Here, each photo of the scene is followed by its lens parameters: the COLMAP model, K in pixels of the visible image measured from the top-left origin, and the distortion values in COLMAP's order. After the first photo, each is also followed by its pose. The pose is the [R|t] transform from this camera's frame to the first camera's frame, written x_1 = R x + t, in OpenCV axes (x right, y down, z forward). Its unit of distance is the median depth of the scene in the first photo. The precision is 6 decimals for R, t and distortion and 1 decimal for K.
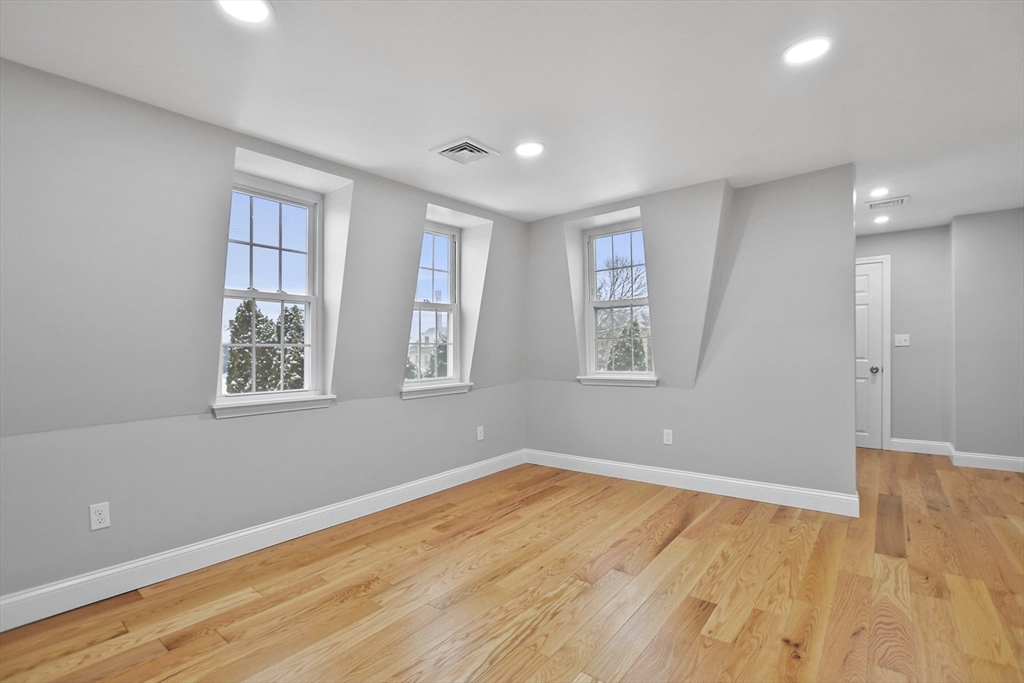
lens RADIAL K [[450.7, 0, 507.0], [0, 450.7, 341.0], [0, 0, 1]] dist [-0.004327, -0.000405]
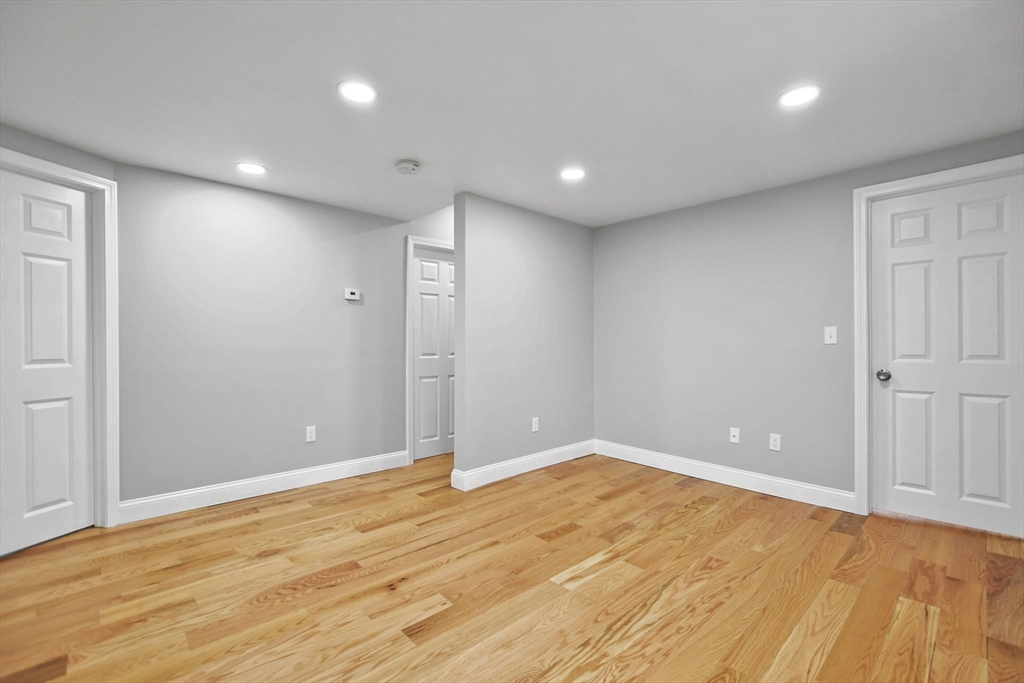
lens RADIAL K [[450.7, 0, 507.0], [0, 450.7, 341.0], [0, 0, 1]] dist [-0.004327, -0.000405]
pose [[-0.989737, 0.024064, 0.140862, 0.122130], [0.020880, 0.999493, -0.024043, 0.036266], [-0.141369, -0.020855, -0.989737, 1.938760]]
